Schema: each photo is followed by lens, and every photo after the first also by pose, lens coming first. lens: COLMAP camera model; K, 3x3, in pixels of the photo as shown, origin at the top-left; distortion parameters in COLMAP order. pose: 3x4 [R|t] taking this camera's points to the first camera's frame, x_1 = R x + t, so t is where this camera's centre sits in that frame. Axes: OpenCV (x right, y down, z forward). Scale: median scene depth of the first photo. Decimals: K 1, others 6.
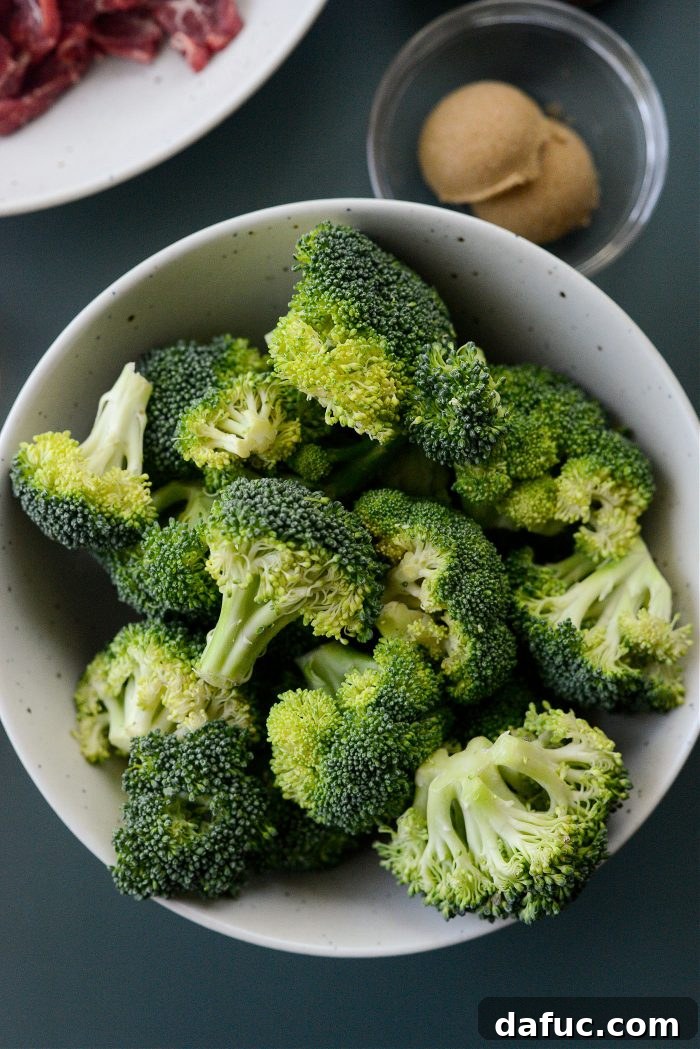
lens RADIAL K [[1777.1, 0, 375.6], [0, 1777.1, 524.0], [0, 0, 1]] dist [-0.068989, 0.157952]
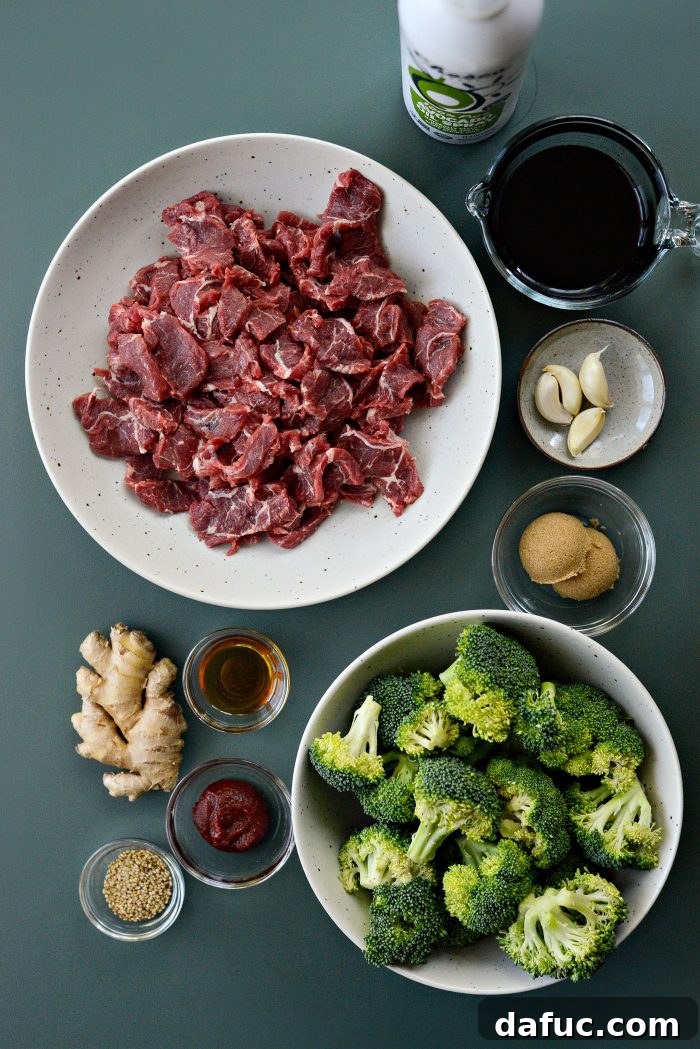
lens RADIAL K [[1860.3, 0, 348.9], [0, 1860.3, 549.3], [0, 0, 1]] dist [-0.065867, -0.016979]
pose [[0.998378, -0.002376, -0.056888, -0.047048], [0.008171, 0.994766, 0.101849, -0.464237], [0.056348, -0.102149, 0.993172, -1.014698]]
